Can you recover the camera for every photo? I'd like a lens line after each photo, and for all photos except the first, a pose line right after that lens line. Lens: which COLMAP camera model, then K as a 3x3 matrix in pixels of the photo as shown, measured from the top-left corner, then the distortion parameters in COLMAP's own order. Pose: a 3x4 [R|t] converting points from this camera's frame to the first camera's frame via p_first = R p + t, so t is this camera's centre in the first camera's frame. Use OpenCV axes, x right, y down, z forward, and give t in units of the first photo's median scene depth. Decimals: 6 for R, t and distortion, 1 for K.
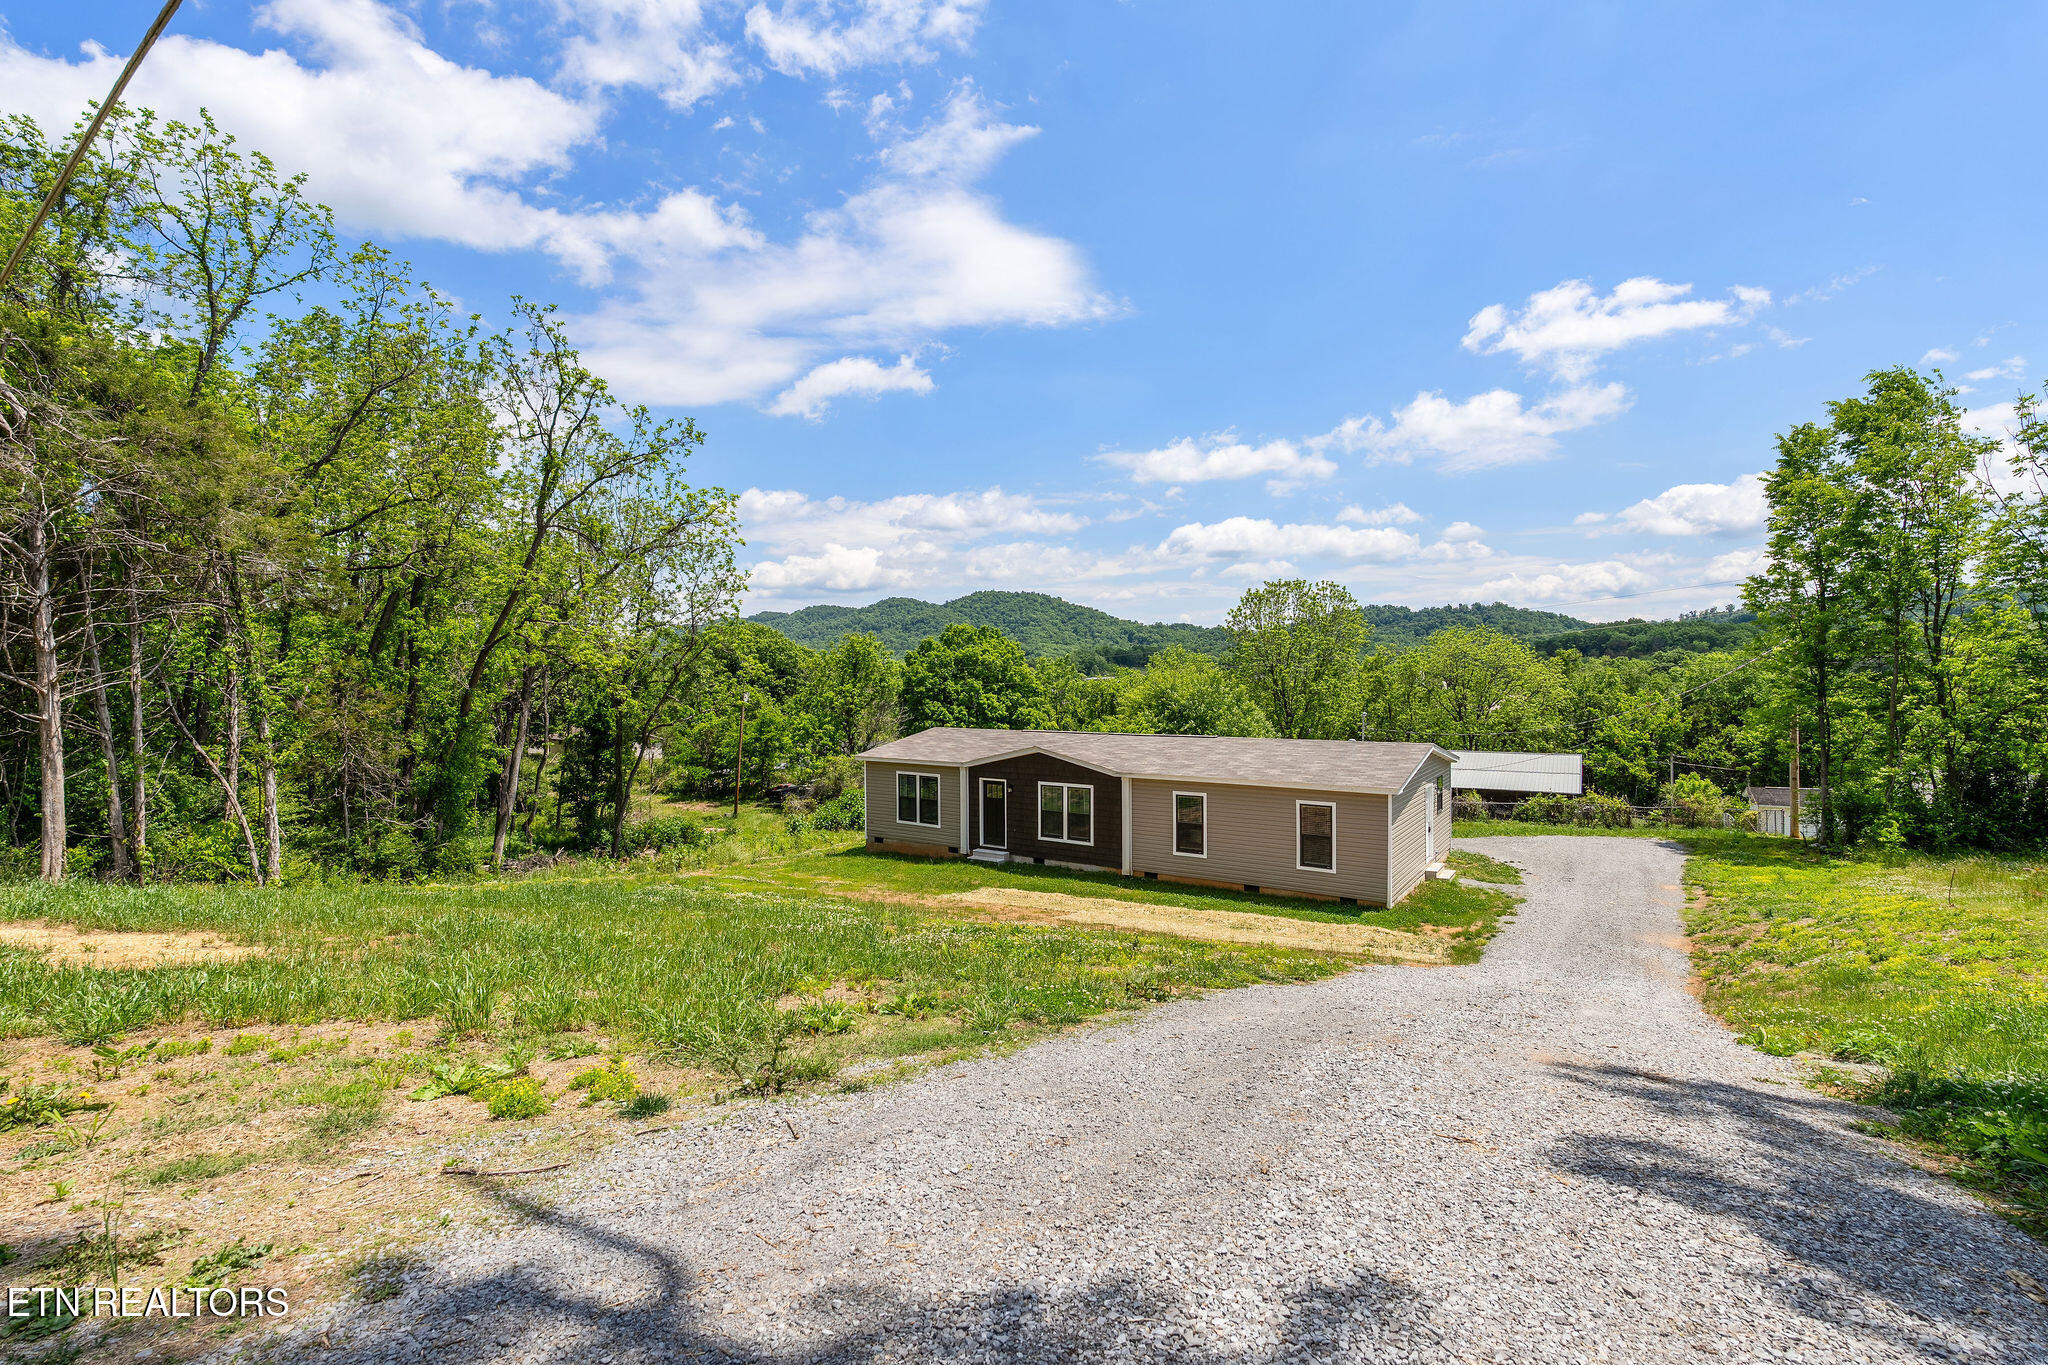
lens RADIAL K [[900.9, 0, 1016.9], [0, 900.9, 680.6], [0, 0, 1]] dist [0.001943, -0.000112]
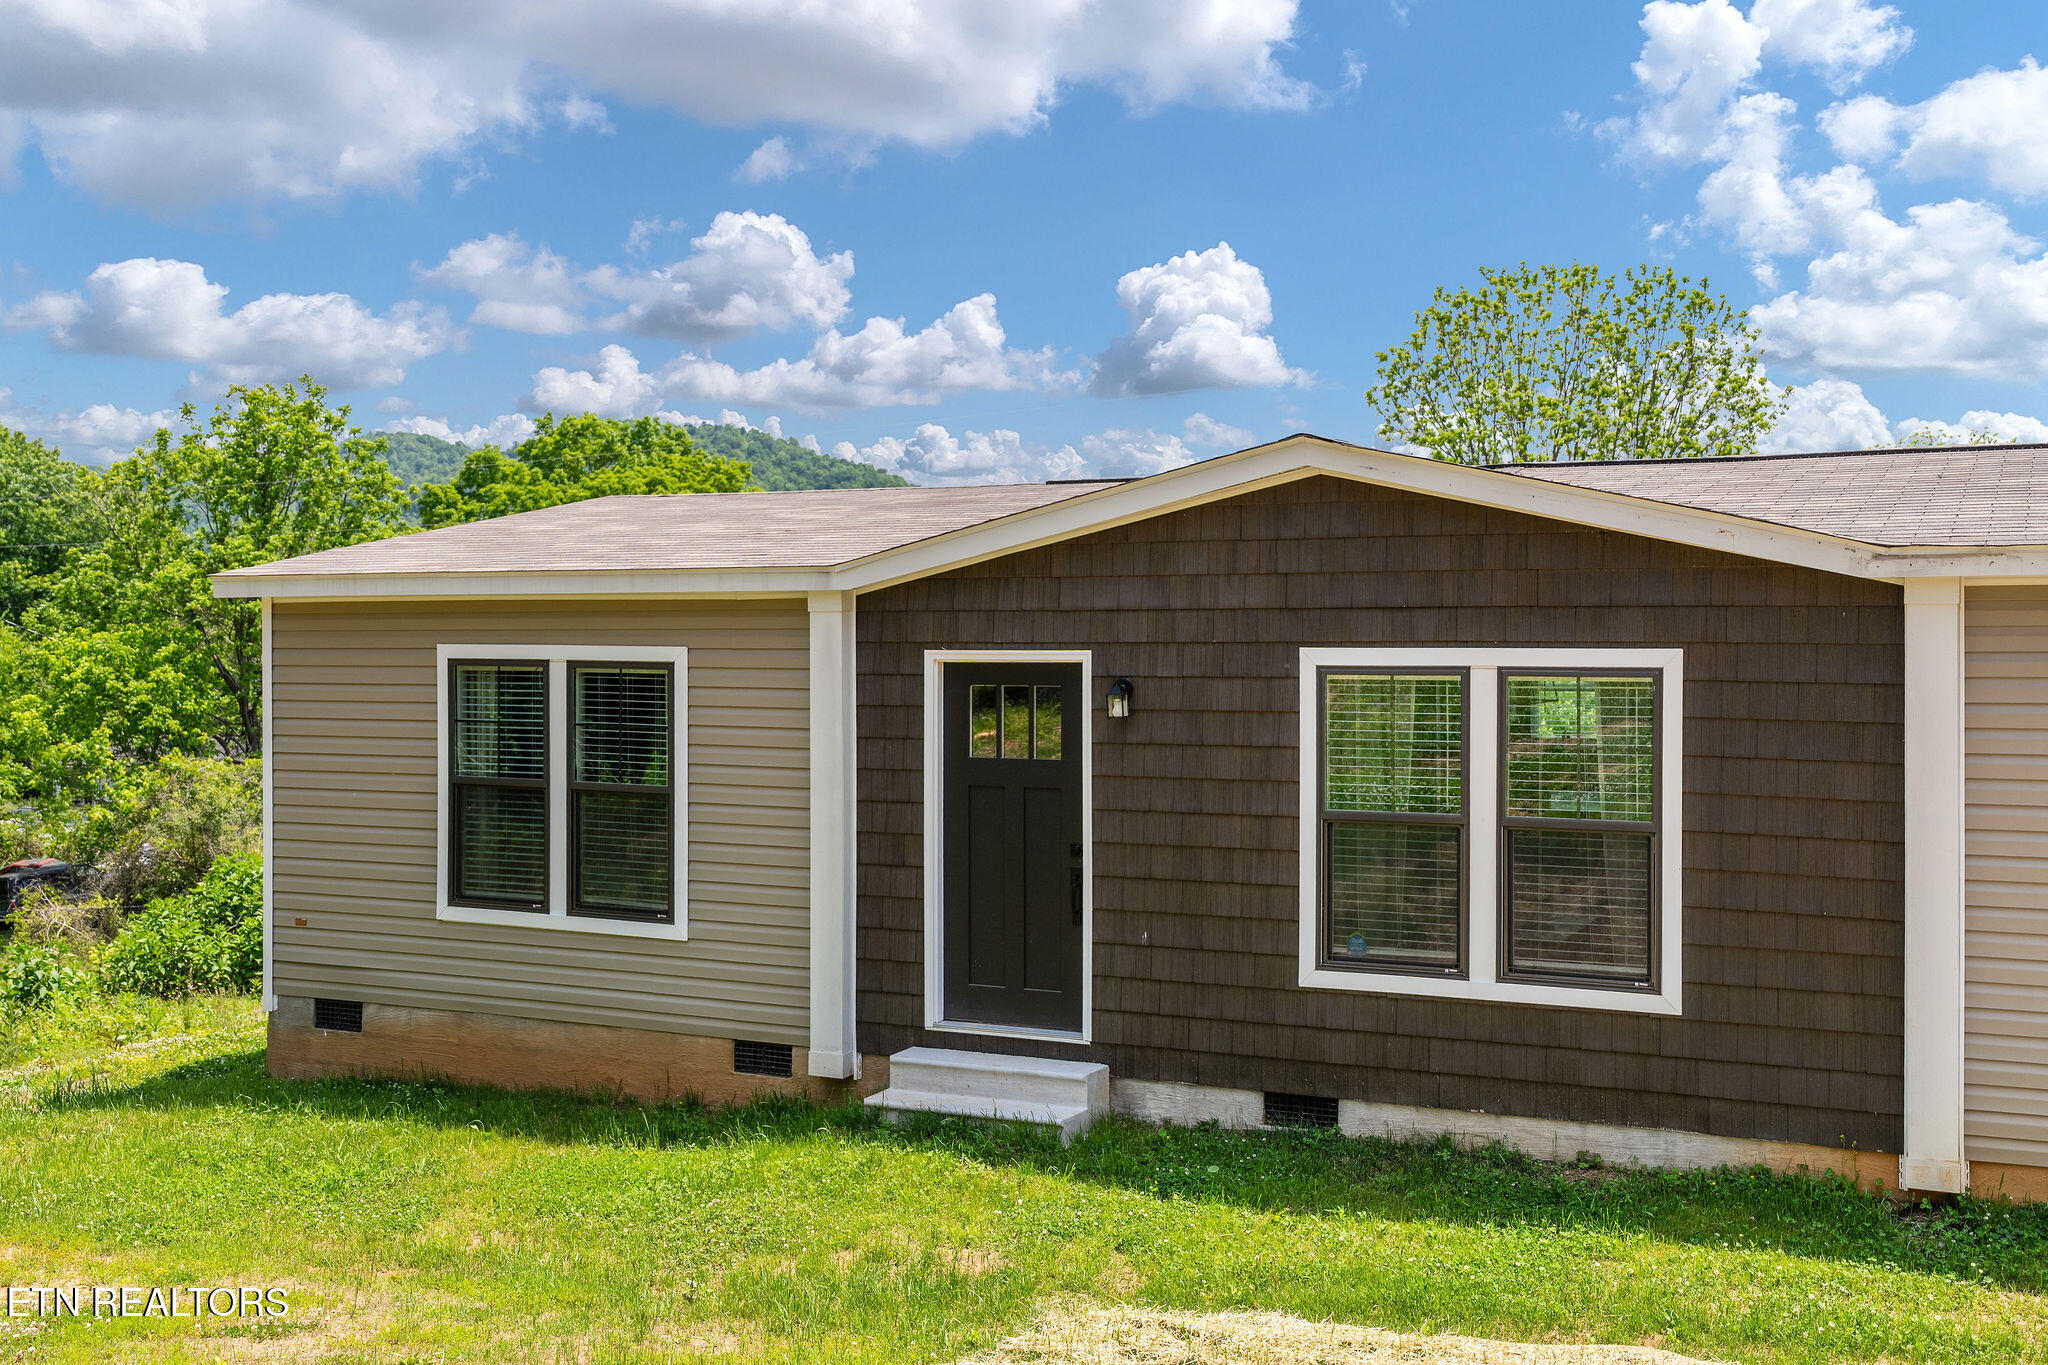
lens RADIAL K [[2123.4, 0, 1025.7], [0, 2123.4, 631.8], [0, 0, 1]] dist [0.009692, 0.016876]
pose [[0.987104, 0.006663, 0.159943, -0.089977], [-0.005808, 0.999966, -0.005811, 0.107156], [-0.159976, 0.004807, 0.987109, 0.584547]]
